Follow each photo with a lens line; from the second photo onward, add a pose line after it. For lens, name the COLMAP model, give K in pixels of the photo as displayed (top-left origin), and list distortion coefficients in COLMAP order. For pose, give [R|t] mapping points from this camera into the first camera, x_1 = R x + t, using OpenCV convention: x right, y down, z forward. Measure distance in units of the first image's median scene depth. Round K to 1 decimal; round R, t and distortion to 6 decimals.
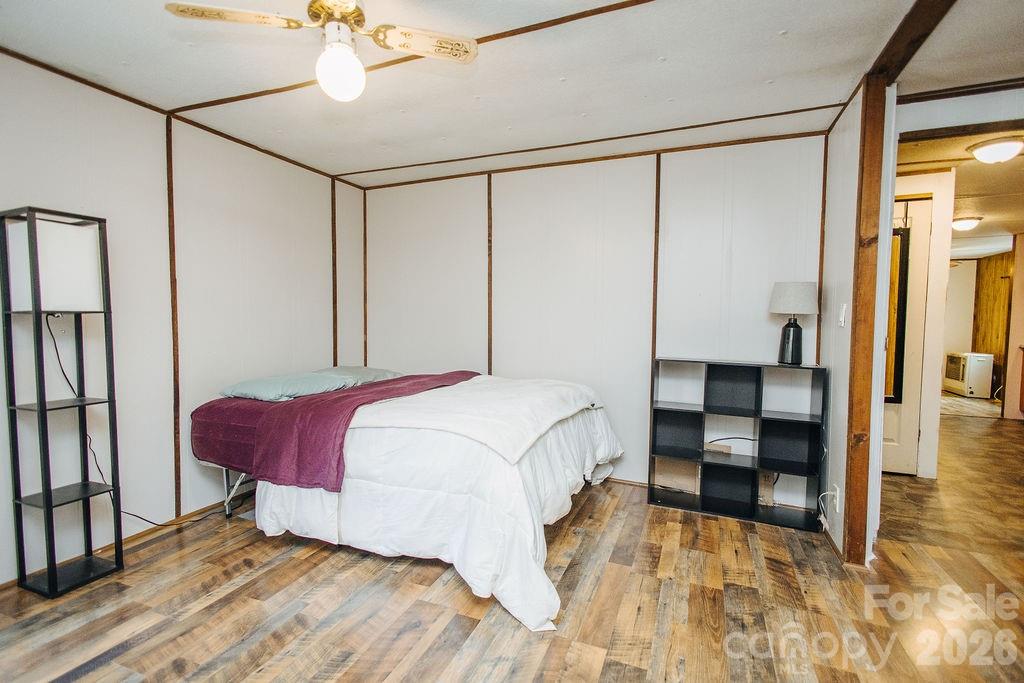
lens RADIAL K [[470.9, 0, 512.0], [0, 470.9, 341.5], [0, 0, 1]] dist [0.014417, -0.000010]
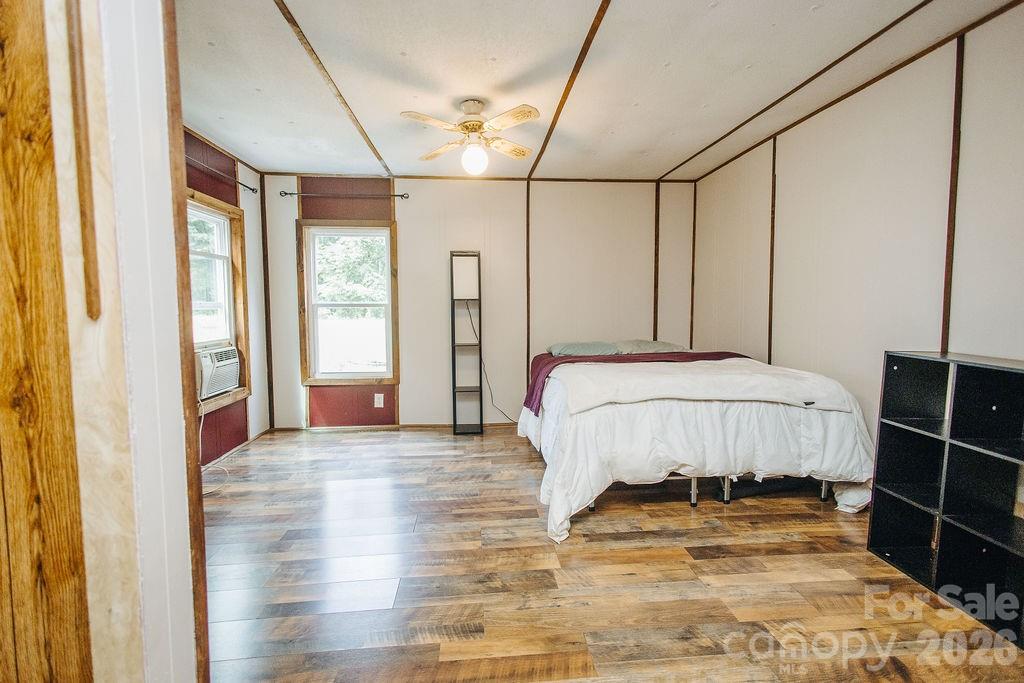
lens RADIAL K [[468.4, 0, 512.8], [0, 468.4, 340.7], [0, 0, 1]] dist [0.013252, -0.005265]
pose [[0.455609, 0.060397, -0.888129, 0.919885], [-0.029806, 0.998171, 0.052591, -0.000562], [0.889681, 0.002511, 0.456576, 0.251836]]
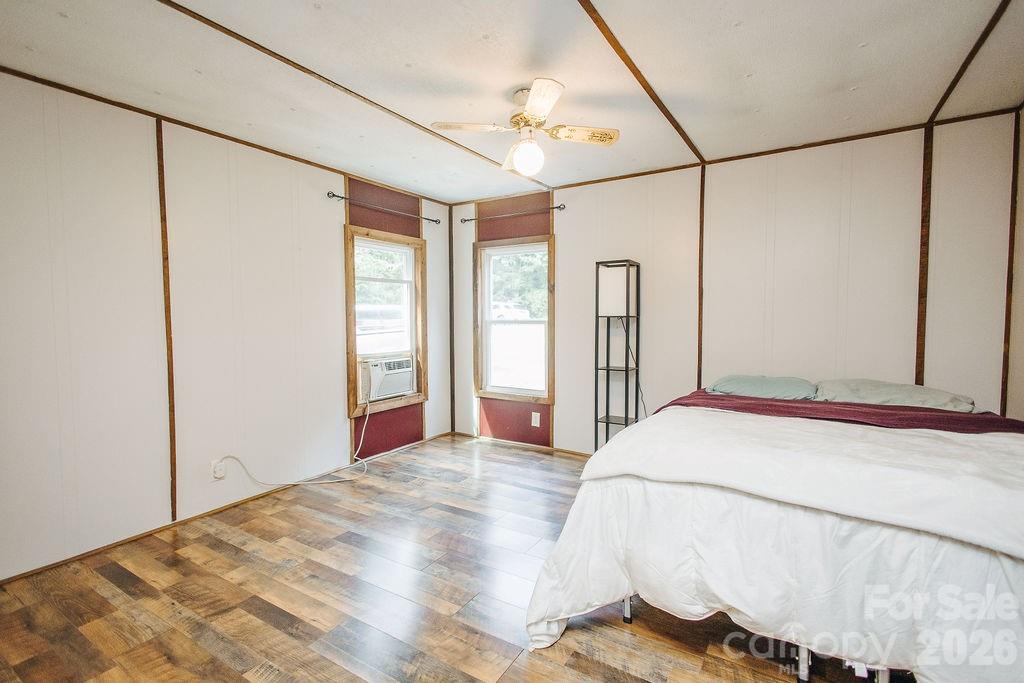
lens RADIAL K [[468.4, 0, 512.8], [0, 468.4, 340.7], [0, 0, 1]] dist [0.013252, -0.005265]
pose [[-0.171401, 0.044924, -0.984177, 0.816857], [-0.036421, 0.997988, 0.051898, -0.049777], [0.984528, 0.044740, -0.169420, 0.894729]]
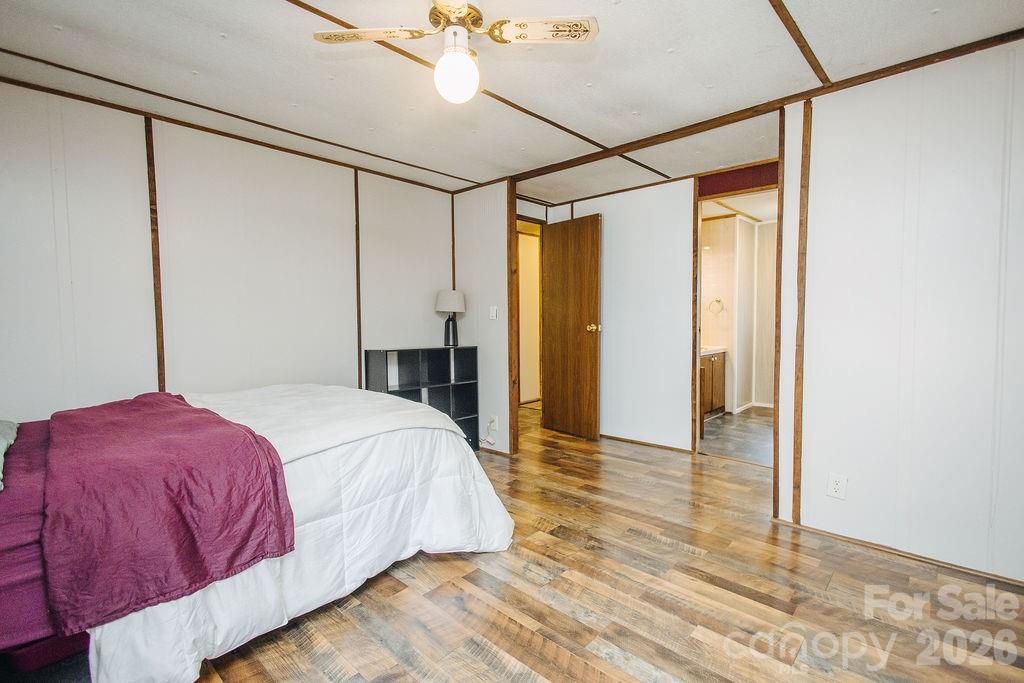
lens RADIAL K [[472.5, 0, 516.3], [0, 472.5, 341.7], [0, 0, 1]] dist [0.017391, -0.006639]
pose [[0.339839, -0.061095, 0.938497, -0.946264], [0.056232, 0.997422, 0.044569, -0.025726], [-0.938801, 0.037627, 0.342399, 0.401782]]
